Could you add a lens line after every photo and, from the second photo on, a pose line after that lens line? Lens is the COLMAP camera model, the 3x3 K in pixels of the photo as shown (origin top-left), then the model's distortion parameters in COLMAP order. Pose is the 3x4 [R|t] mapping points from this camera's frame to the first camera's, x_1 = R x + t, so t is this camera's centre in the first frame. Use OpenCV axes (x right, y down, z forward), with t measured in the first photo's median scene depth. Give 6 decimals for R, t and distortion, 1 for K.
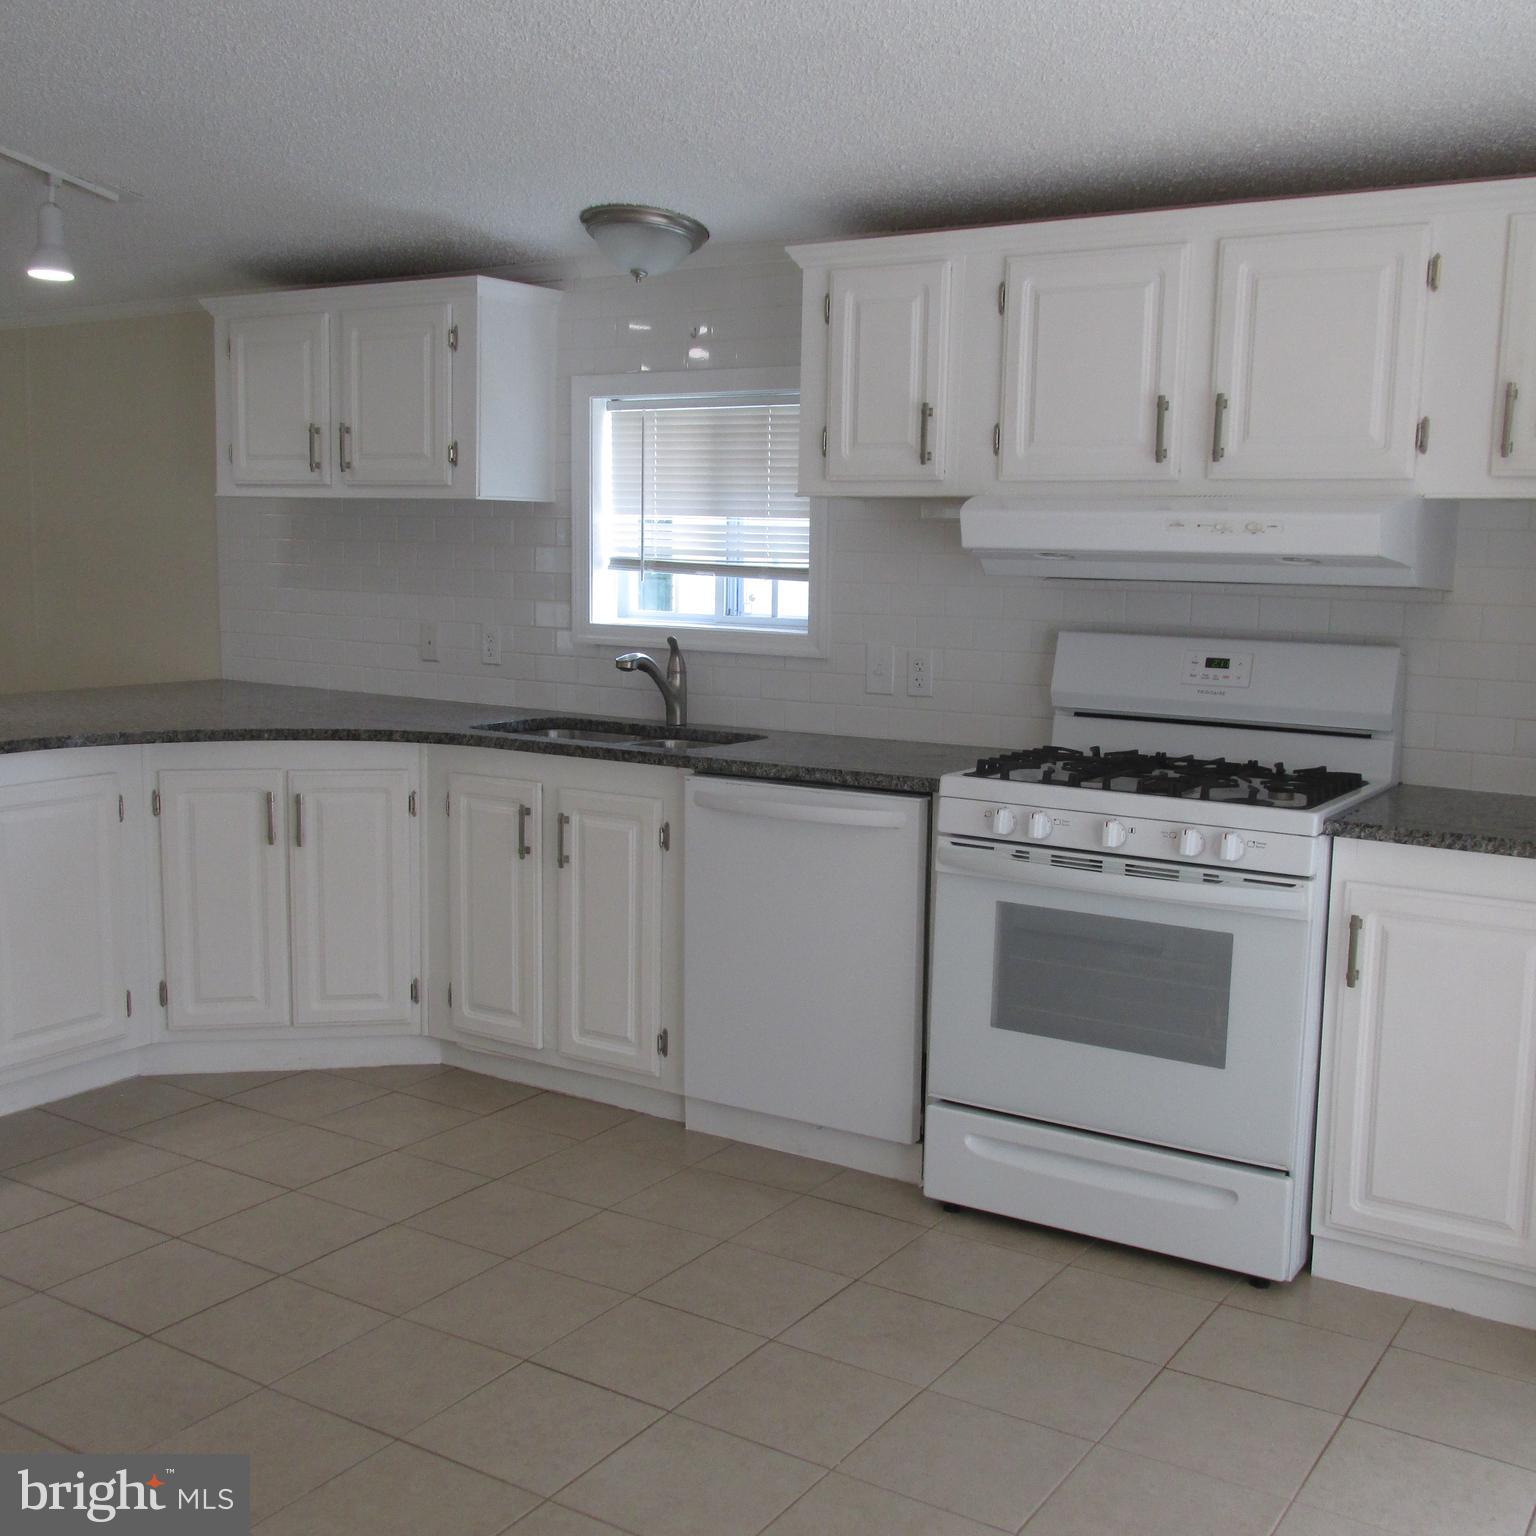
lens RADIAL K [[1696.8, 0, 768.8], [0, 1696.8, 785.7], [0, 0, 1]] dist [-0.019600, 0.012268]
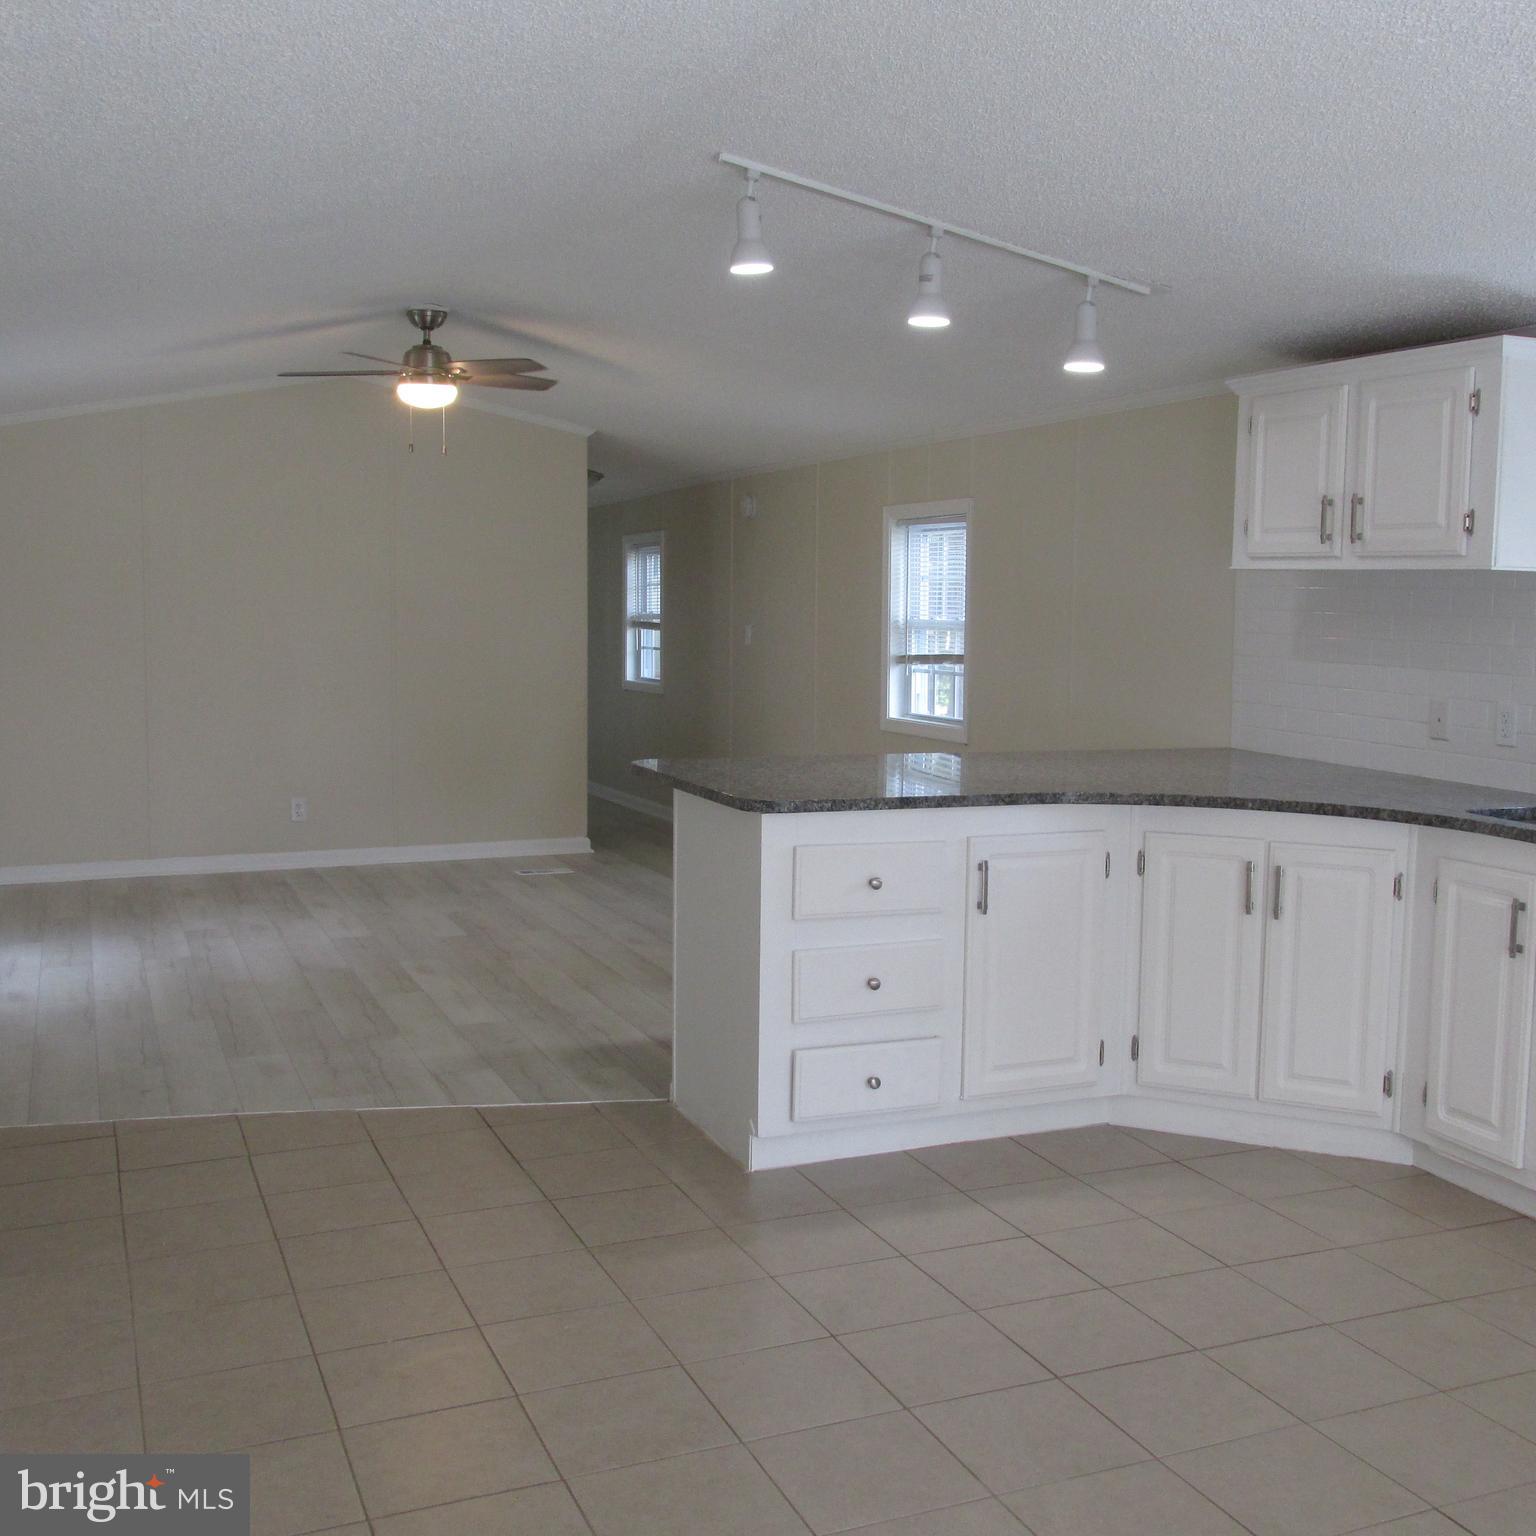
lens RADIAL K [[1683.5, 0, 770.2], [0, 1683.5, 748.6], [0, 0, 1]] dist [-0.020325, -0.011461]
pose [[0.826076, 0.048199, -0.561493, 0.024456], [-0.083903, 0.995750, -0.037964, -0.001163], [0.557277, 0.078472, 0.826610, 0.015958]]
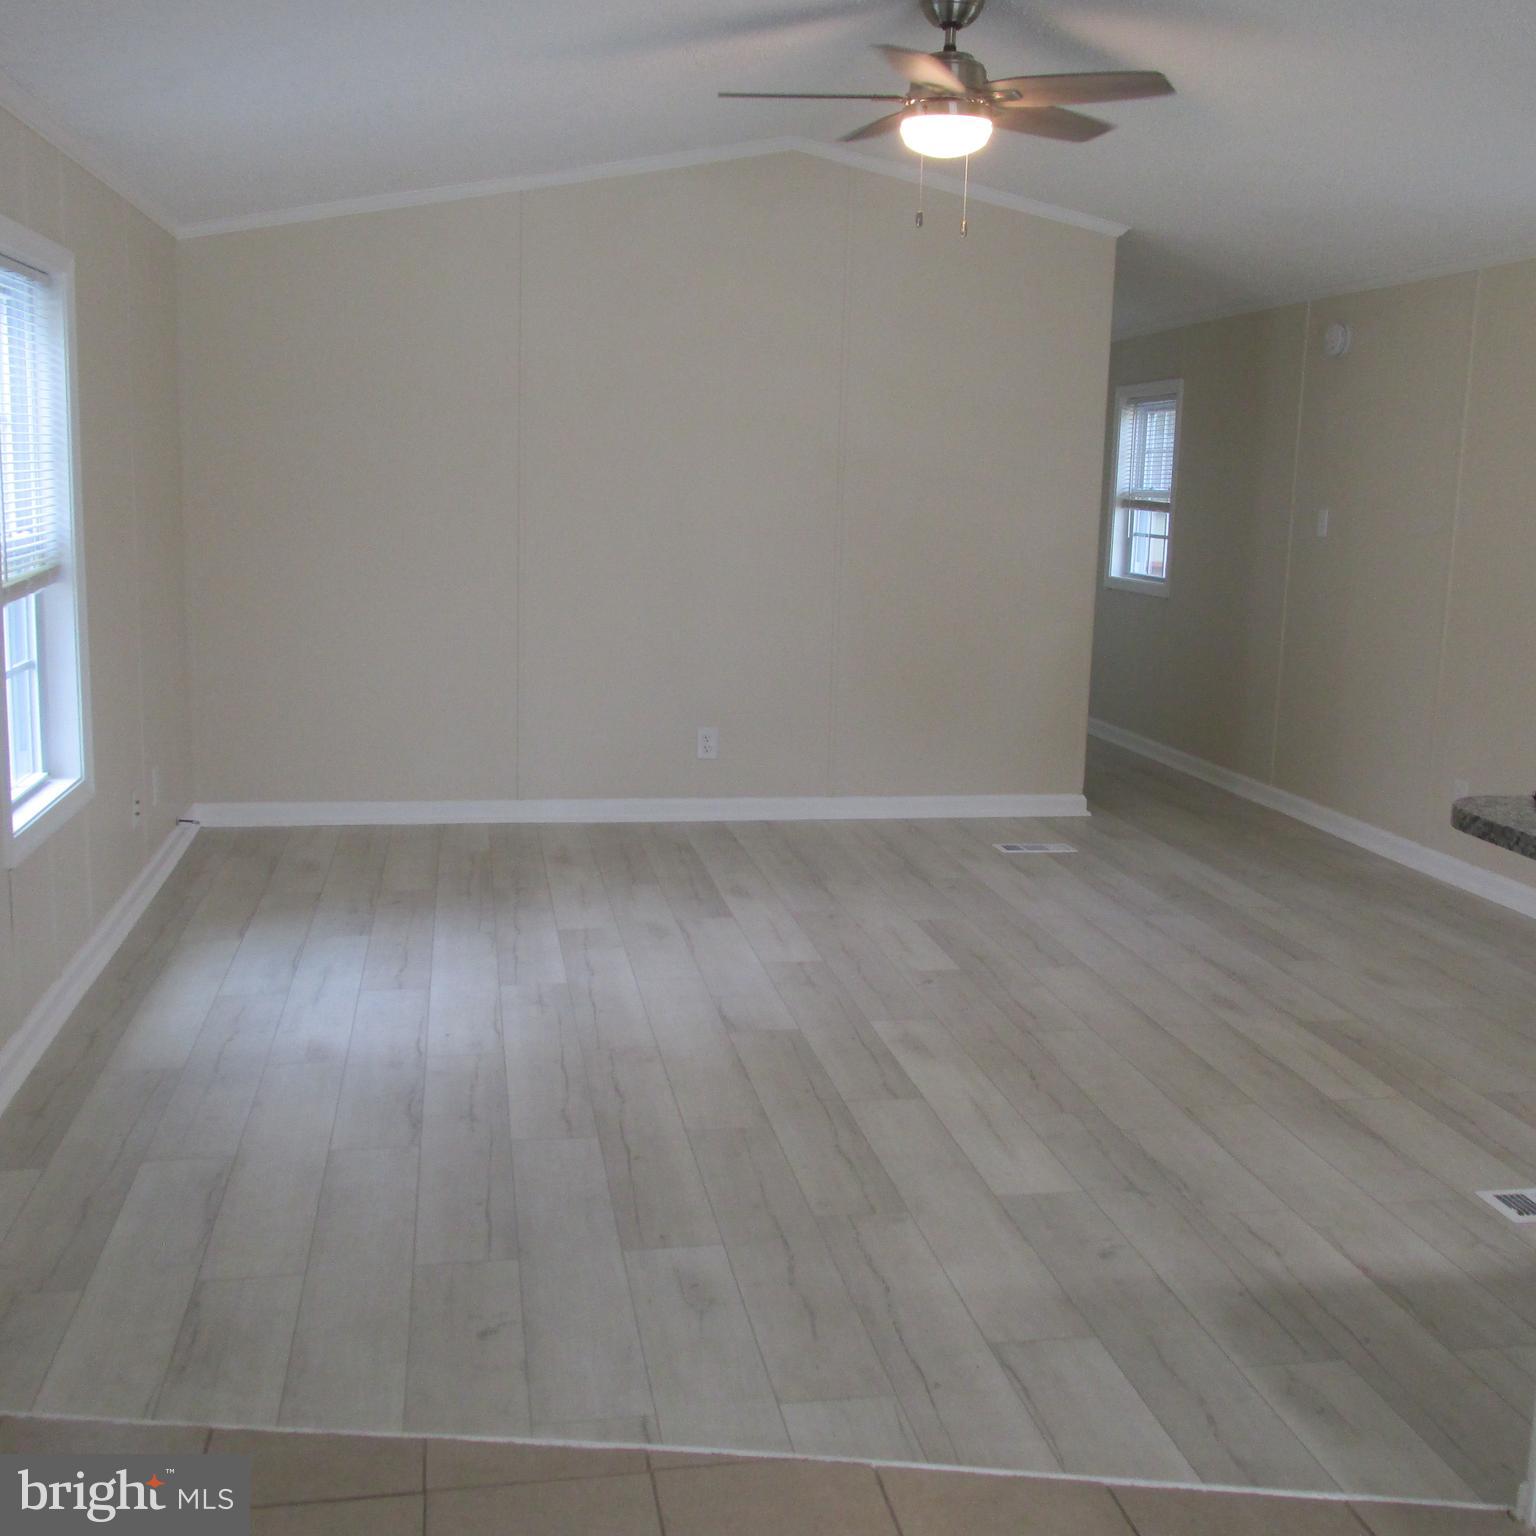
lens RADIAL K [[1683.5, 0, 770.2], [0, 1683.5, 748.6], [0, 0, 1]] dist [-0.020325, -0.011461]
pose [[0.686931, 0.126330, -0.715658, -0.427407], [-0.122167, 0.990834, 0.057641, -0.047075], [0.716381, 0.047834, 0.696068, 0.343915]]
